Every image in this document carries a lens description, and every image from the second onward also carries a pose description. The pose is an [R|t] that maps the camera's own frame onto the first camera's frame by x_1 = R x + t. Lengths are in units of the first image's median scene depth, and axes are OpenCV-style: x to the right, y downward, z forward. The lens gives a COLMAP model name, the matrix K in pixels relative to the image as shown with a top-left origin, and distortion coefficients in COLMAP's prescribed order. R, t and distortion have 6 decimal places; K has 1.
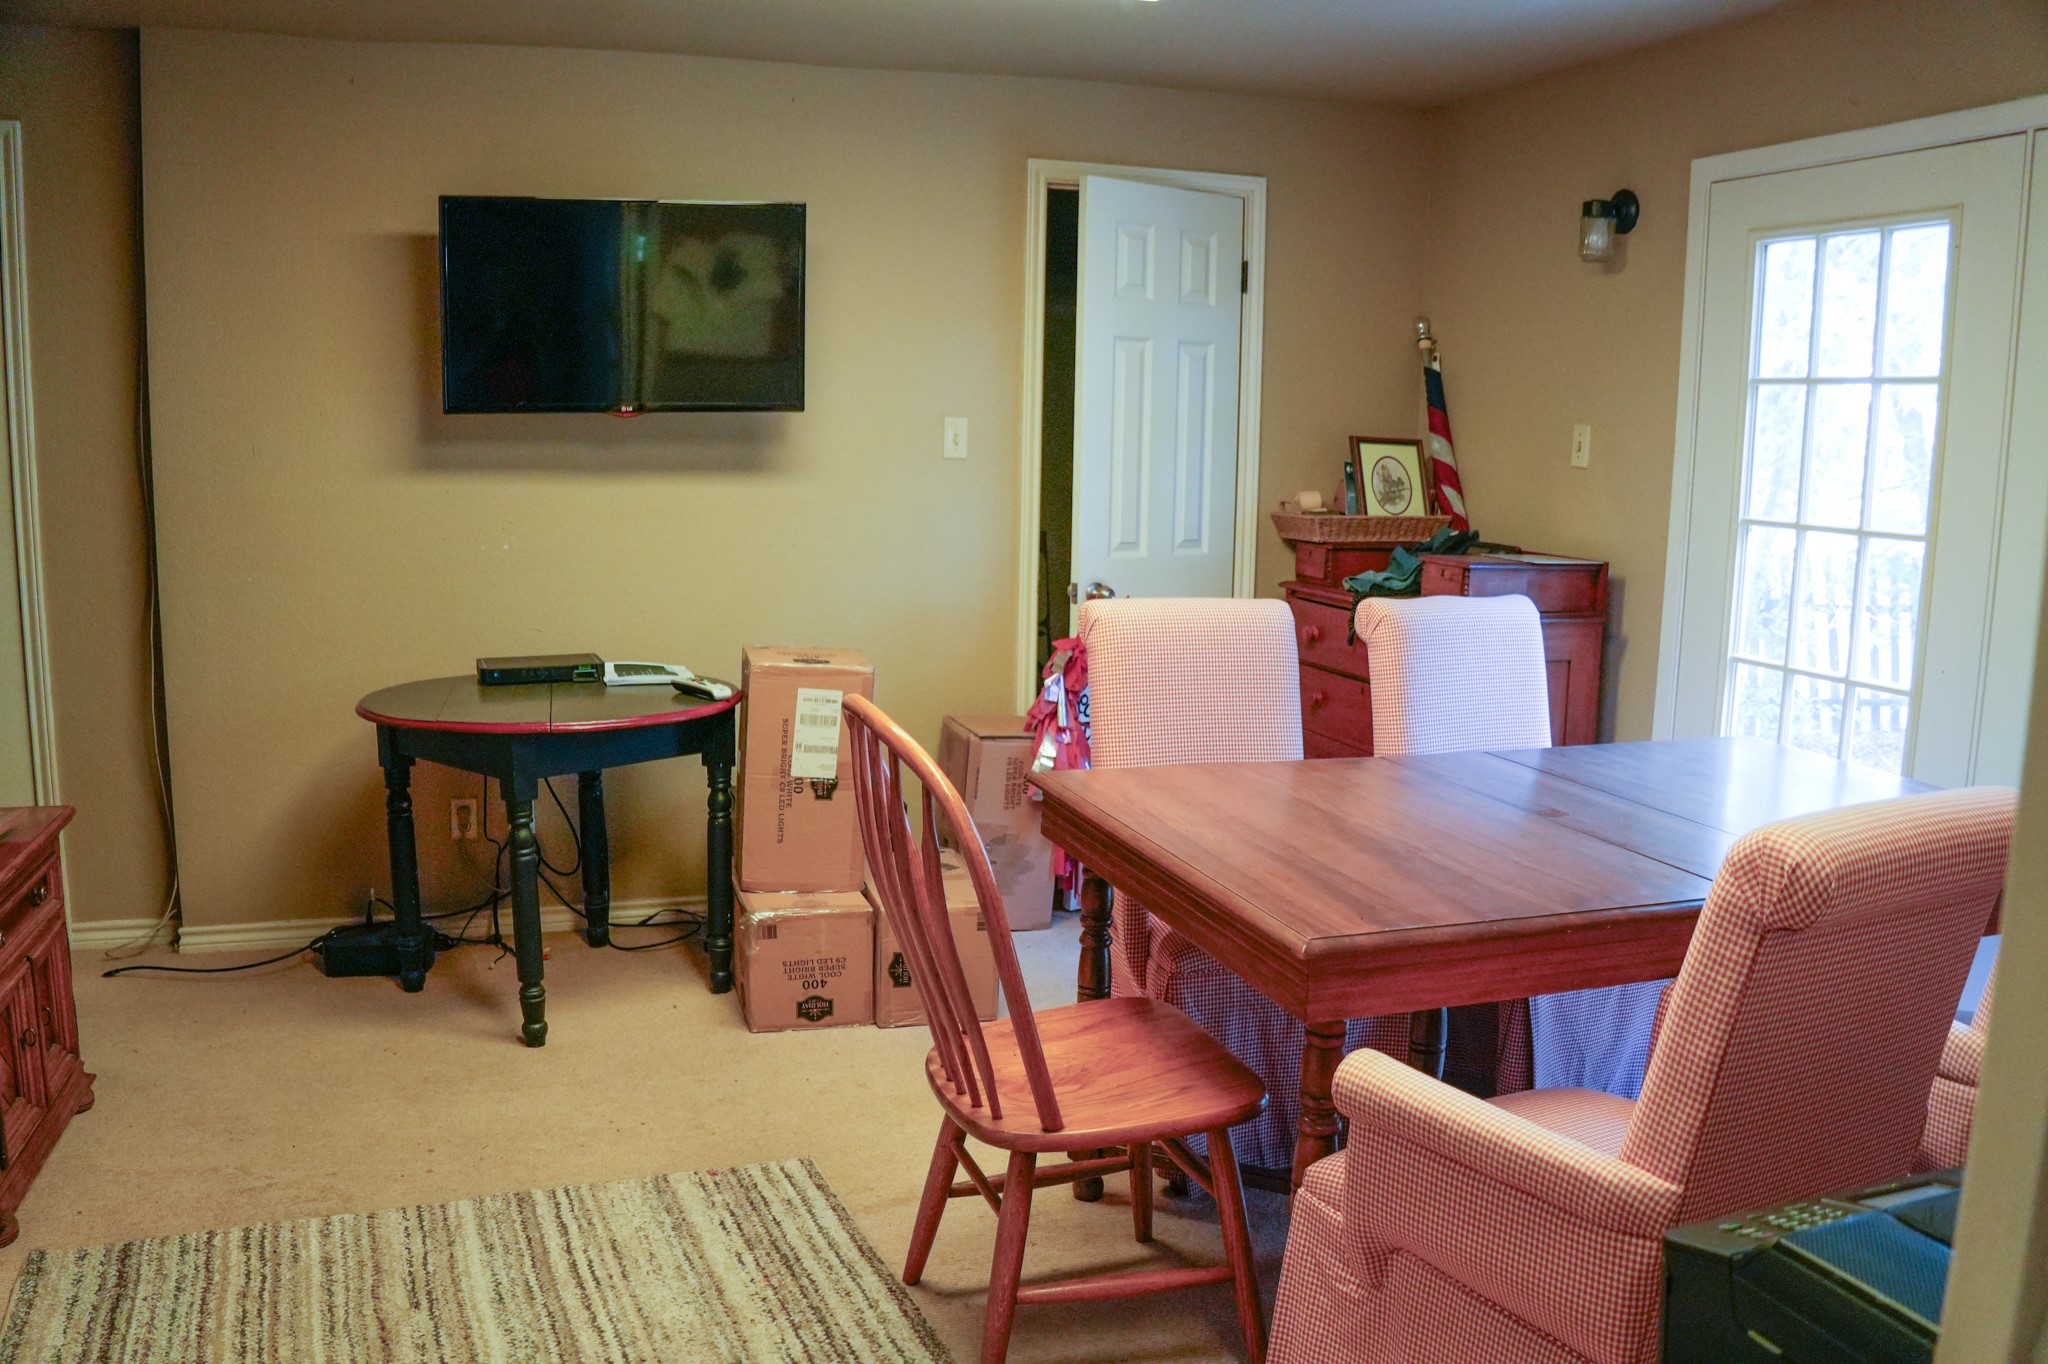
lens RADIAL K [[1702.3, 0, 1052.5], [0, 1702.3, 678.4], [0, 0, 1]] dist [-0.004418, -0.003397]
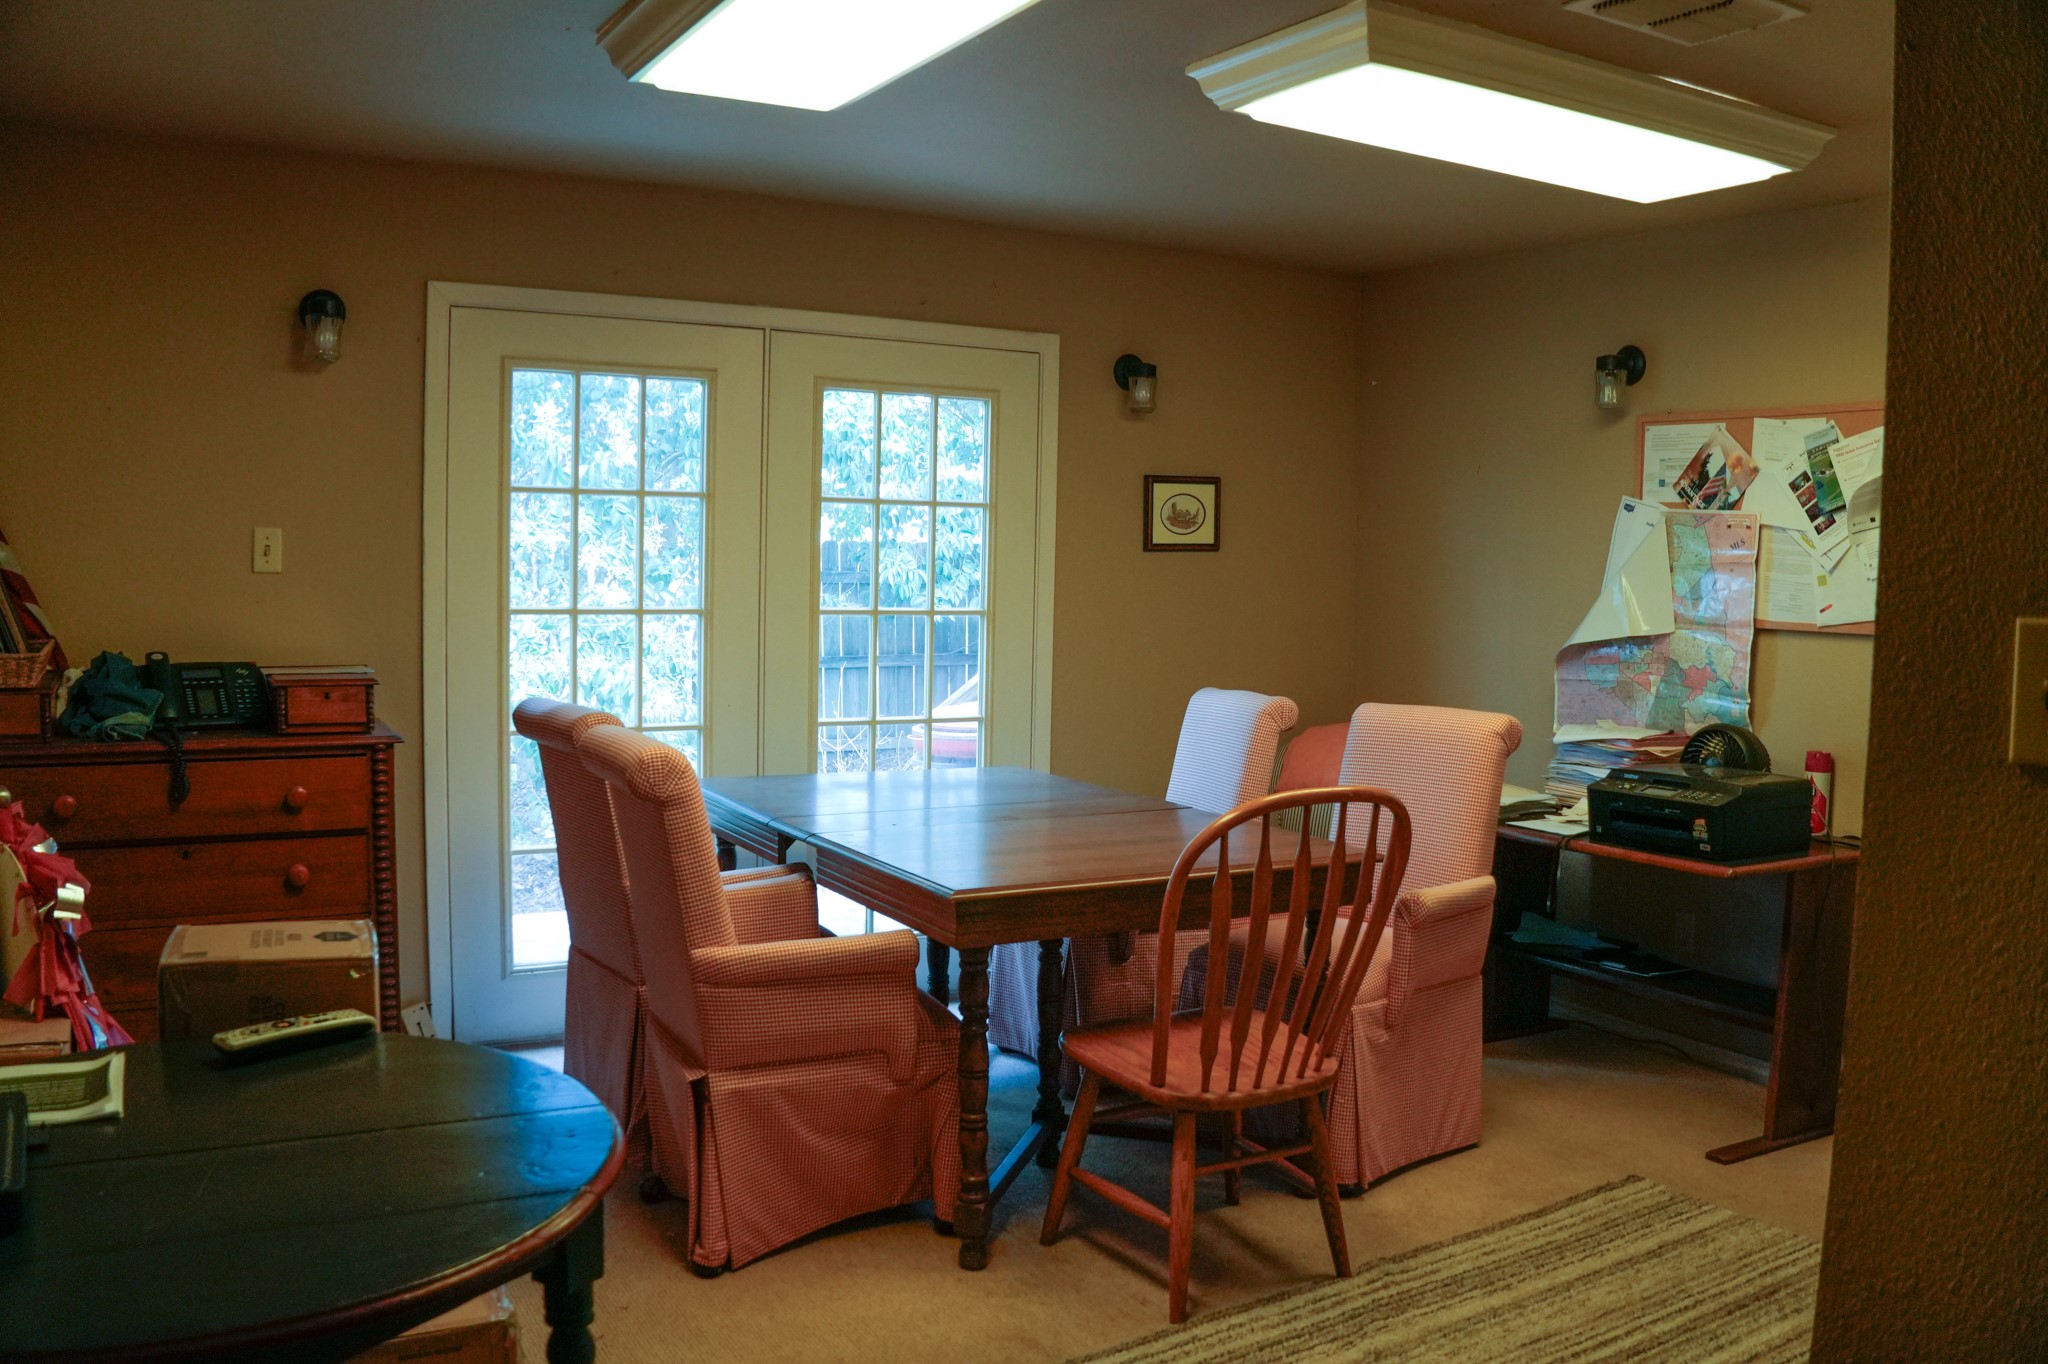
lens RADIAL K [[1702.3, 0, 1052.5], [0, 1702.3, 678.4], [0, 0, 1]] dist [-0.004418, -0.003397]
pose [[-0.184267, -0.099514, 0.977826, -0.823136], [0.138240, 0.982348, 0.126025, -0.150413], [-0.973106, 0.158397, -0.167257, 0.900007]]
